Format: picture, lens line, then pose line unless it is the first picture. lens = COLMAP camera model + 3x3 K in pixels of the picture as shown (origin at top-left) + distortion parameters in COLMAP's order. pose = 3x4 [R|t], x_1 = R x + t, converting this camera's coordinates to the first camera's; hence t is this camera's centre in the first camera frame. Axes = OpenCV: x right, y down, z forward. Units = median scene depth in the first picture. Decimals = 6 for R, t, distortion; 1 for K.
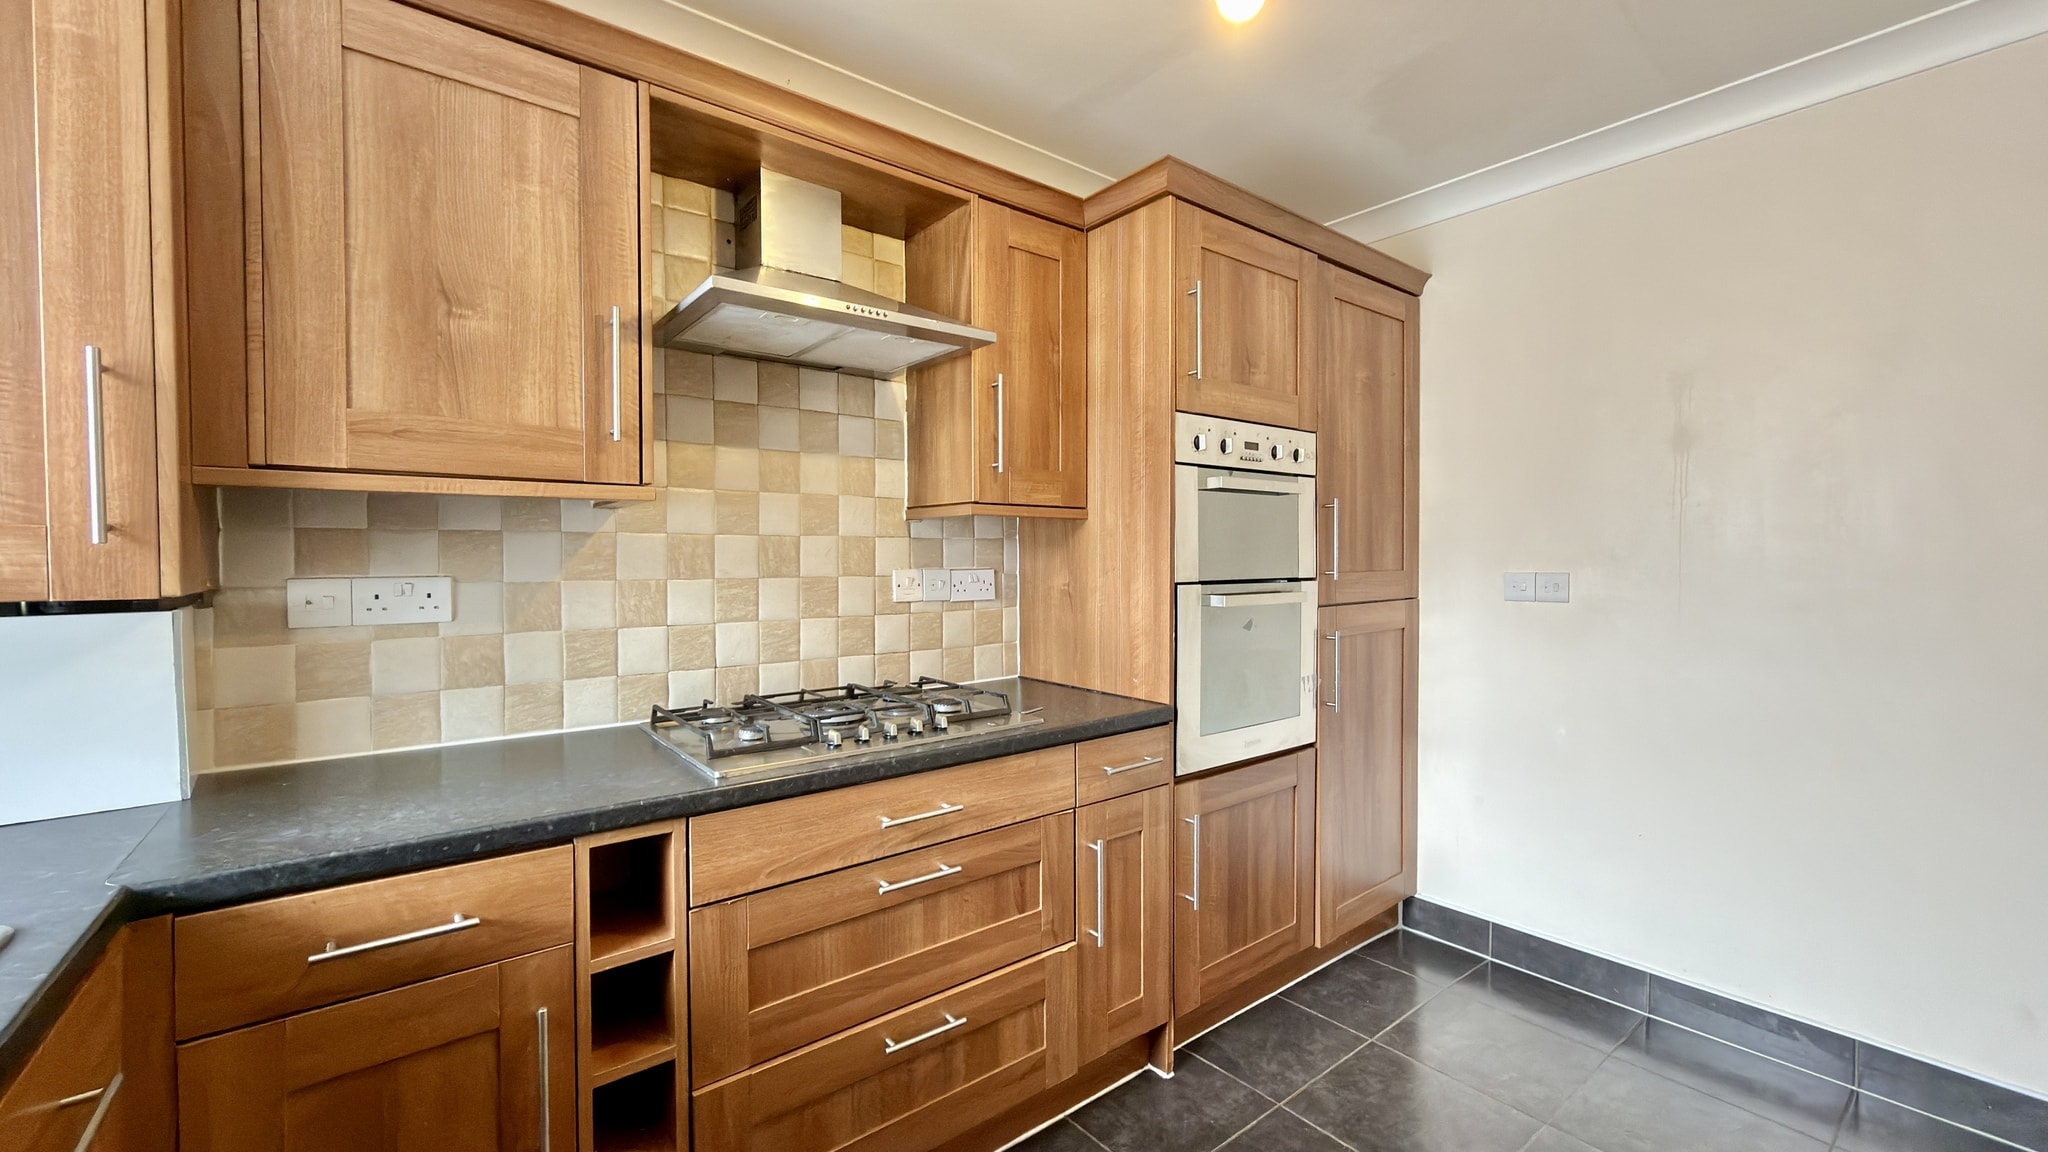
lens RADIAL K [[810.0, 0, 1024.0], [0, 810.0, 576.0], [0, 0, 1]] dist [-0.002253, -0.000558]
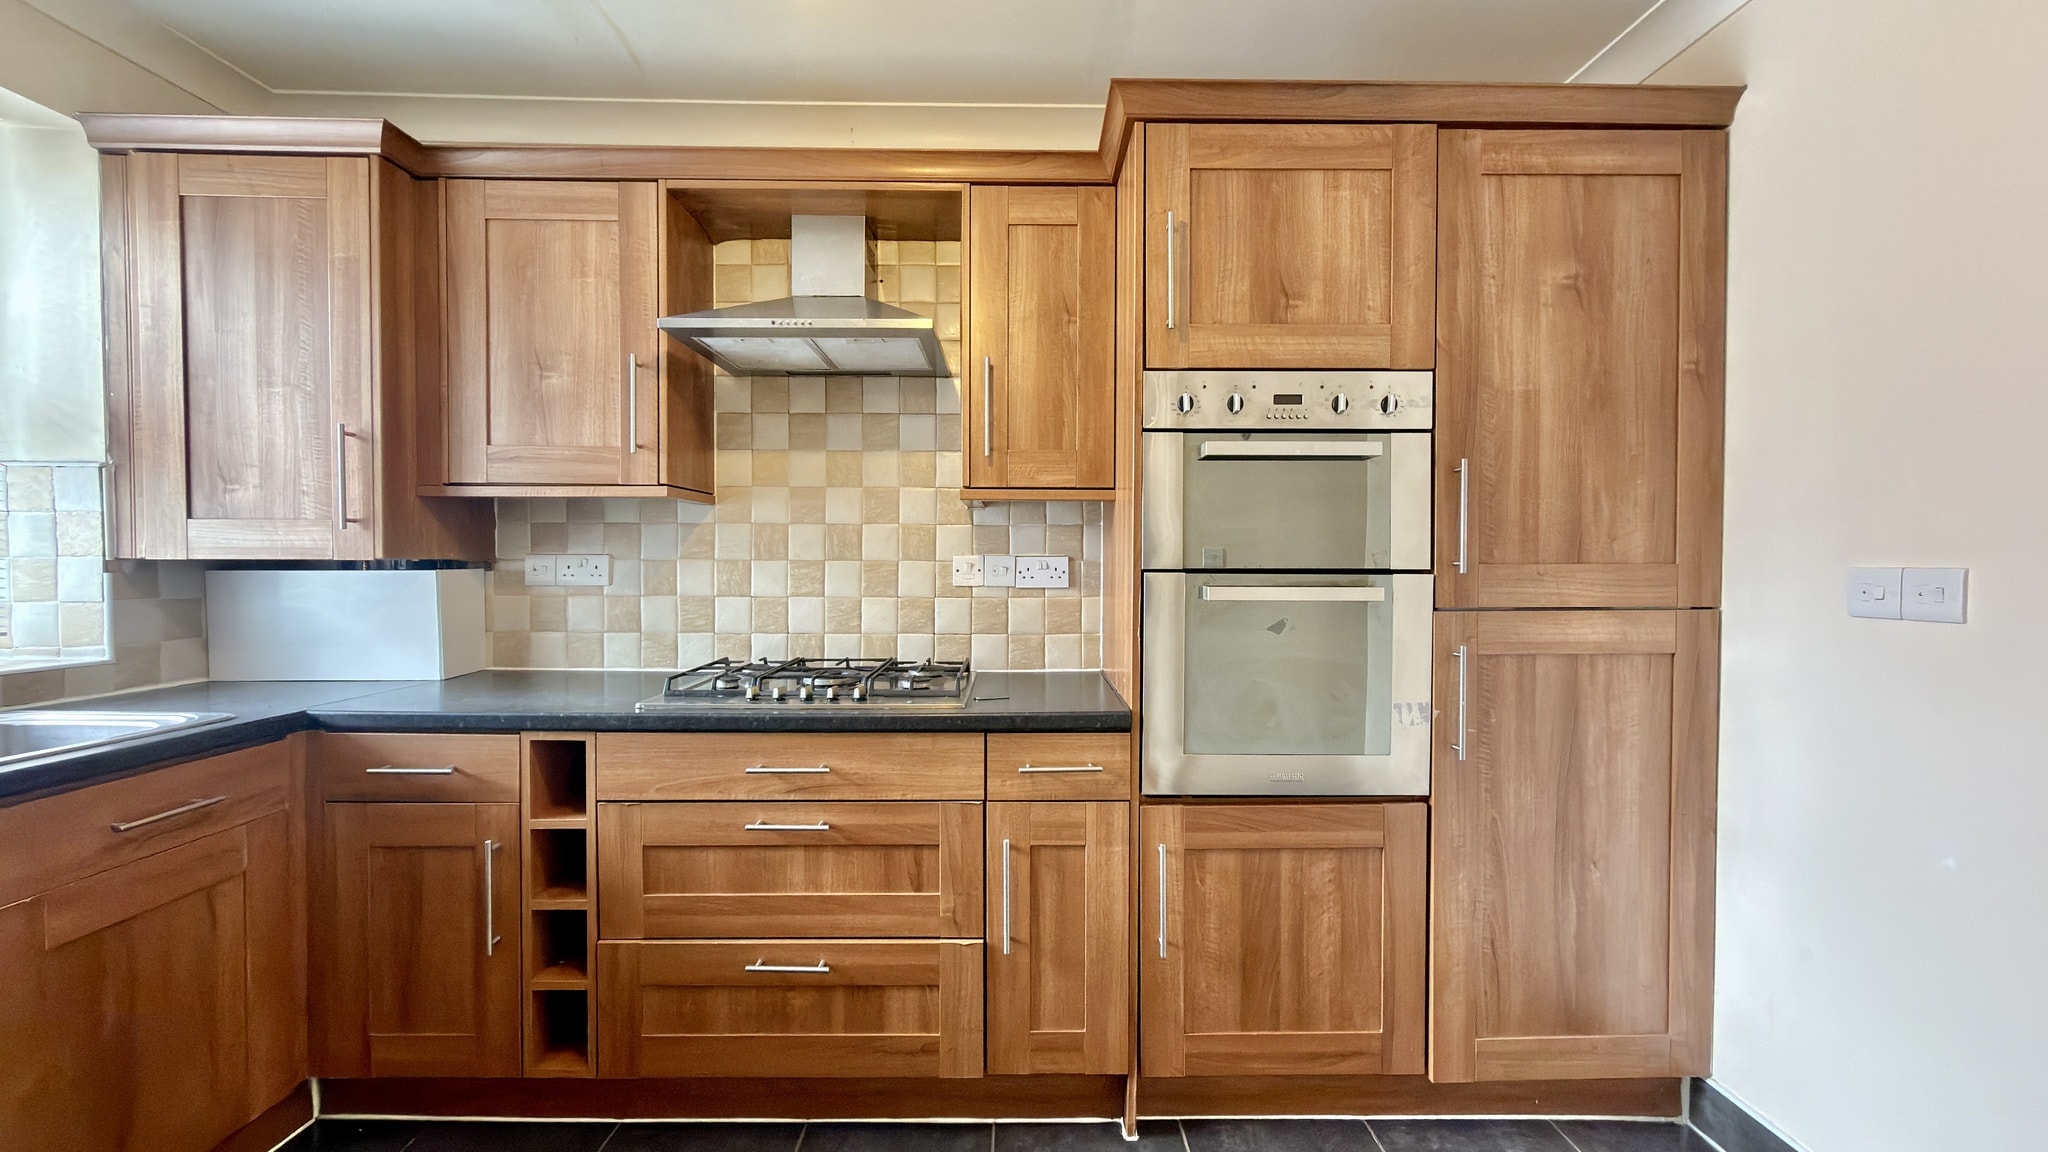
lens RADIAL K [[810.0, 0, 1024.0], [0, 810.0, 576.0], [0, 0, 1]] dist [-0.002253, -0.000558]
pose [[0.791163, 0.018805, -0.611317, 0.611254], [-0.020082, 0.999787, 0.004765, 0.013525], [0.611276, 0.008507, 0.791372, 0.240979]]
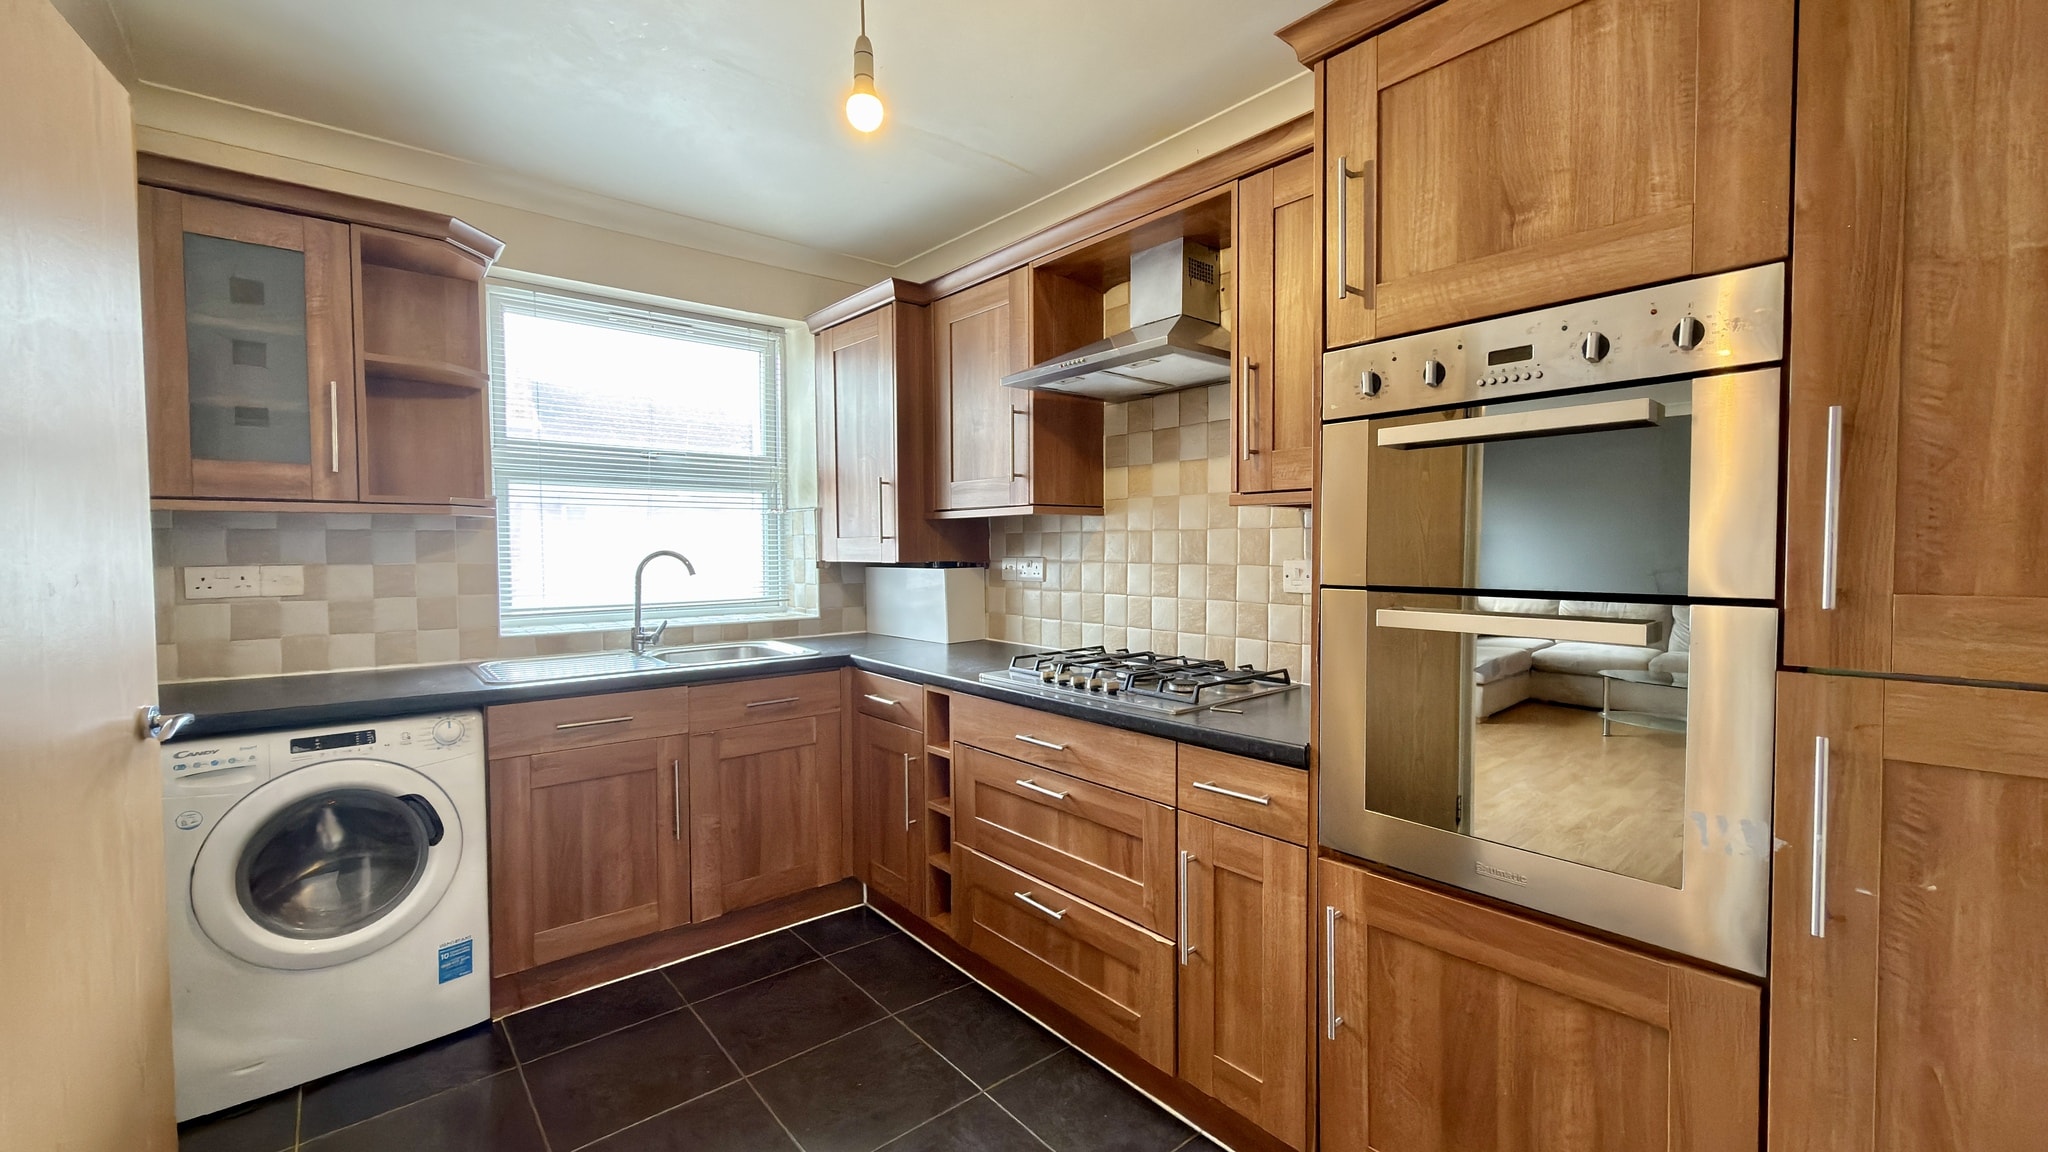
lens RADIAL K [[810.0, 0, 1024.0], [0, 810.0, 576.0], [0, 0, 1]] dist [-0.002253, -0.000558]
pose [[0.042110, 0.040591, -0.998288, 0.911182], [-0.018319, 0.999038, 0.039849, -0.024320], [0.998945, 0.016610, 0.042813, 0.693344]]
